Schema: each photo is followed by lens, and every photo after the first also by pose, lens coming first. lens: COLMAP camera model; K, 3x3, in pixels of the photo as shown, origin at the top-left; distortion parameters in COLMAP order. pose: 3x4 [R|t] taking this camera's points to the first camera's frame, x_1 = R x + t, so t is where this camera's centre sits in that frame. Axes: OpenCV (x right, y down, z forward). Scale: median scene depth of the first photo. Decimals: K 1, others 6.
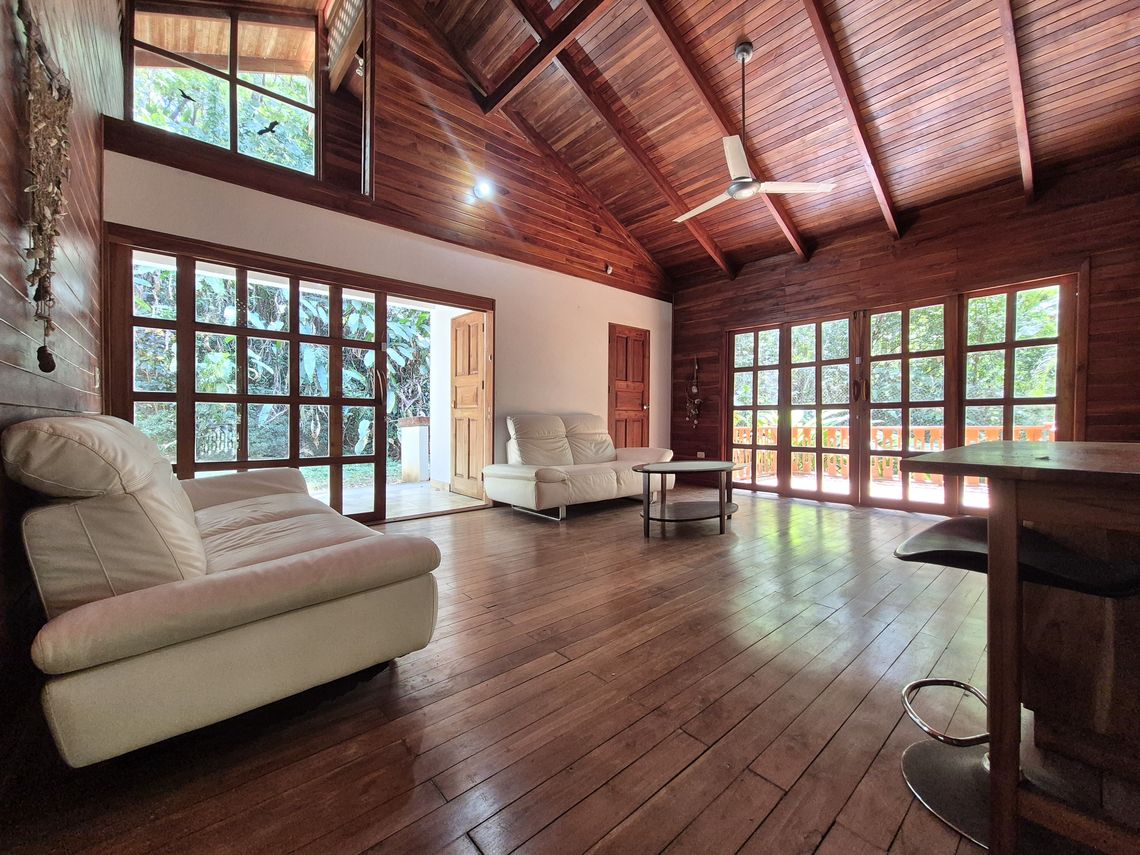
lens RADIAL K [[460.3, 0, 574.6], [0, 460.3, 421.9], [0, 0, 1]] dist [0.000909, -0.000261]
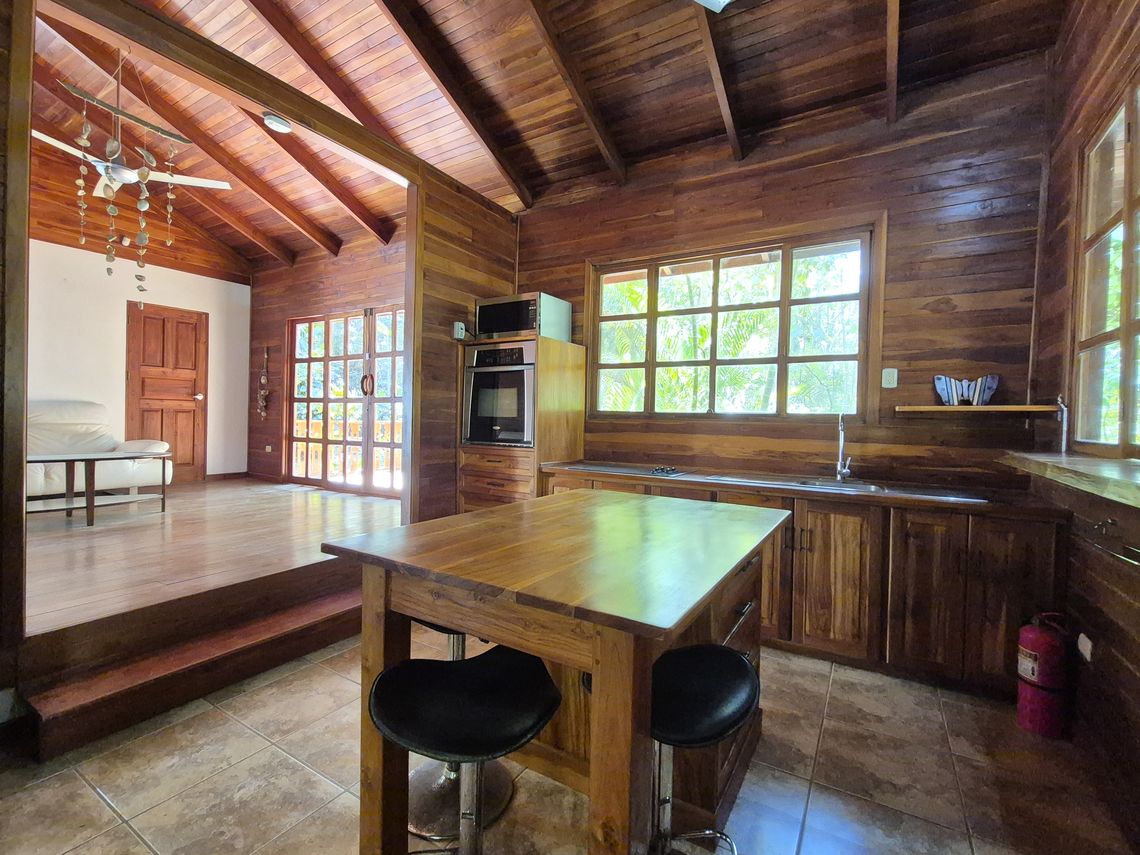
lens RADIAL K [[506.7, 0, 578.3], [0, 506.7, 423.5], [0, 0, 1]] dist [-0.001953, -0.000345]
pose [[0.949295, 0.012313, 0.314146, 0.737533], [-0.014551, 0.999883, 0.004780, 0.007161], [-0.314050, -0.009108, 0.949363, -0.256698]]
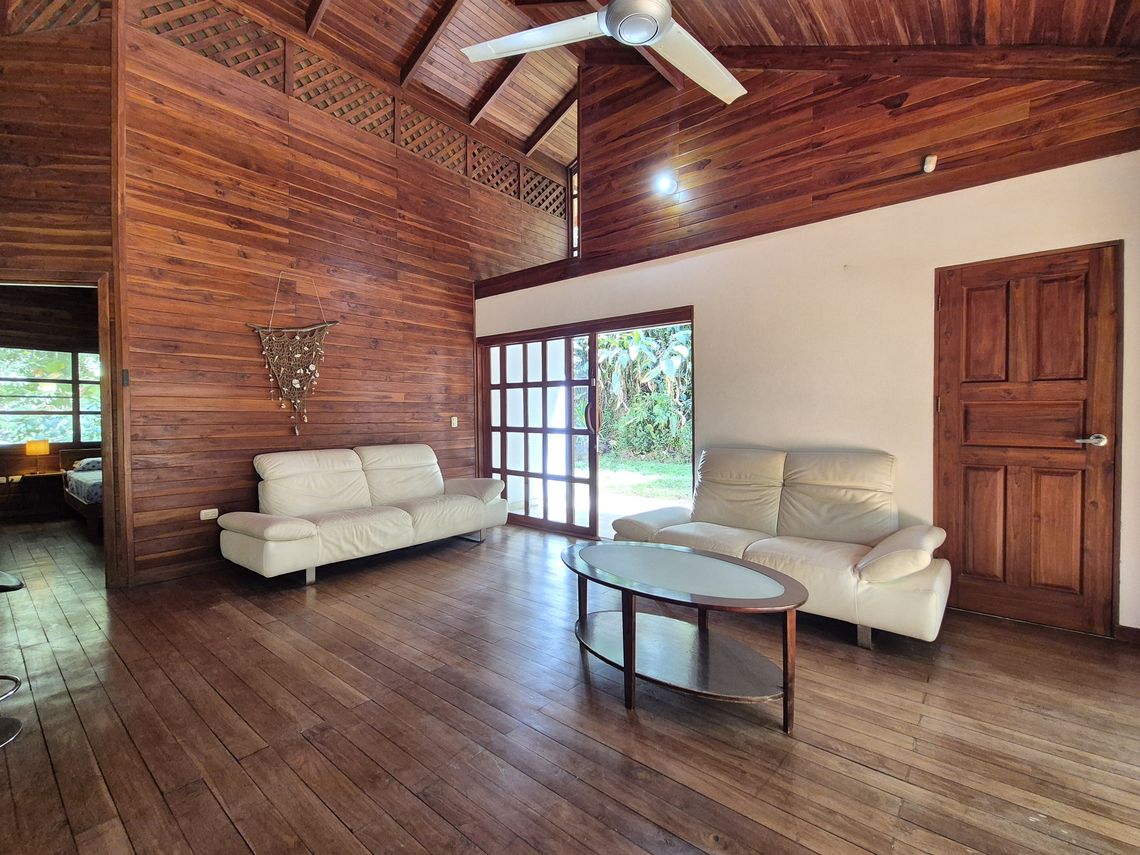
lens RADIAL K [[506.7, 0, 578.3], [0, 506.7, 423.5], [0, 0, 1]] dist [-0.001953, -0.000345]
pose [[0.160731, 0.012317, -0.986921, 0.679258], [-0.006439, 0.999914, 0.011431, -0.064686], [0.986977, 0.004517, 0.160797, 0.655144]]
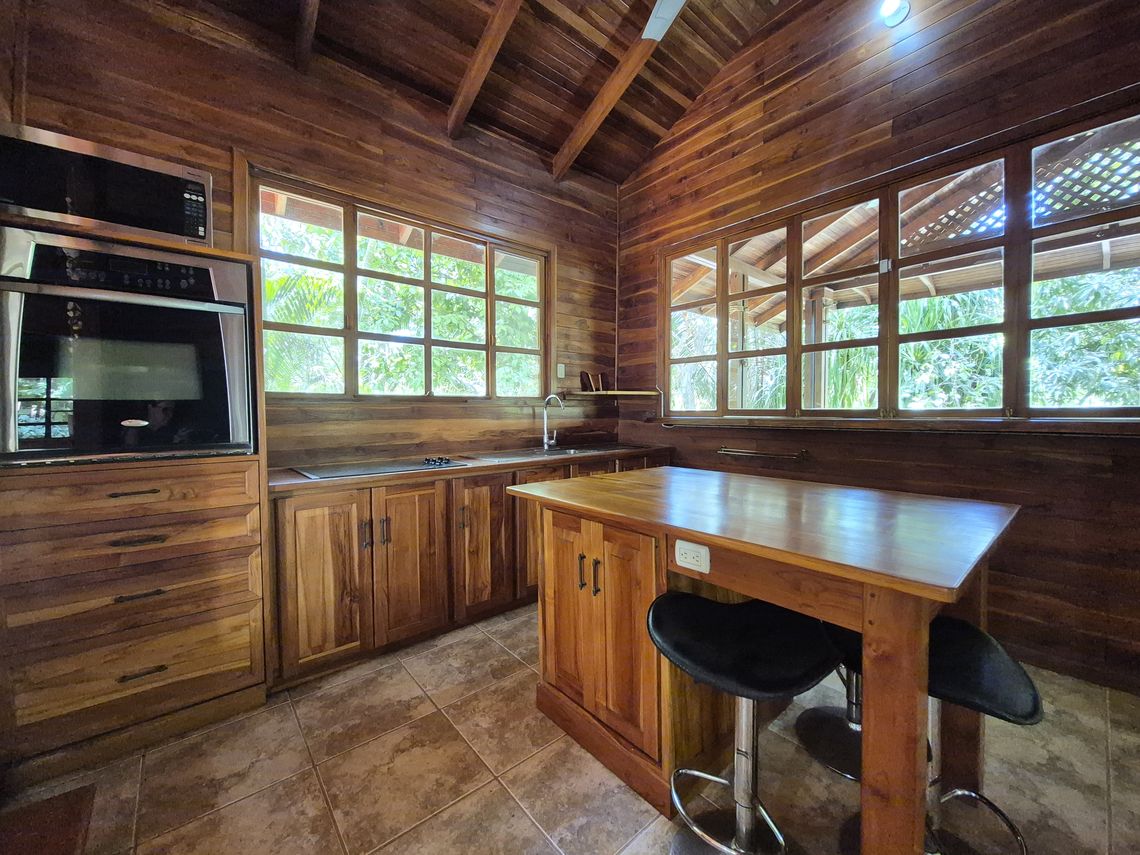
lens RADIAL K [[448.2, 0, 576.3], [0, 448.2, 422.7], [0, 0, 1]] dist [0.003243, 0.000699]
pose [[0.006392, -0.027609, 0.999598, 0.530086], [0.015311, 0.999504, 0.027508, 0.015909], [-0.999862, 0.015129, 0.006811, 0.210038]]
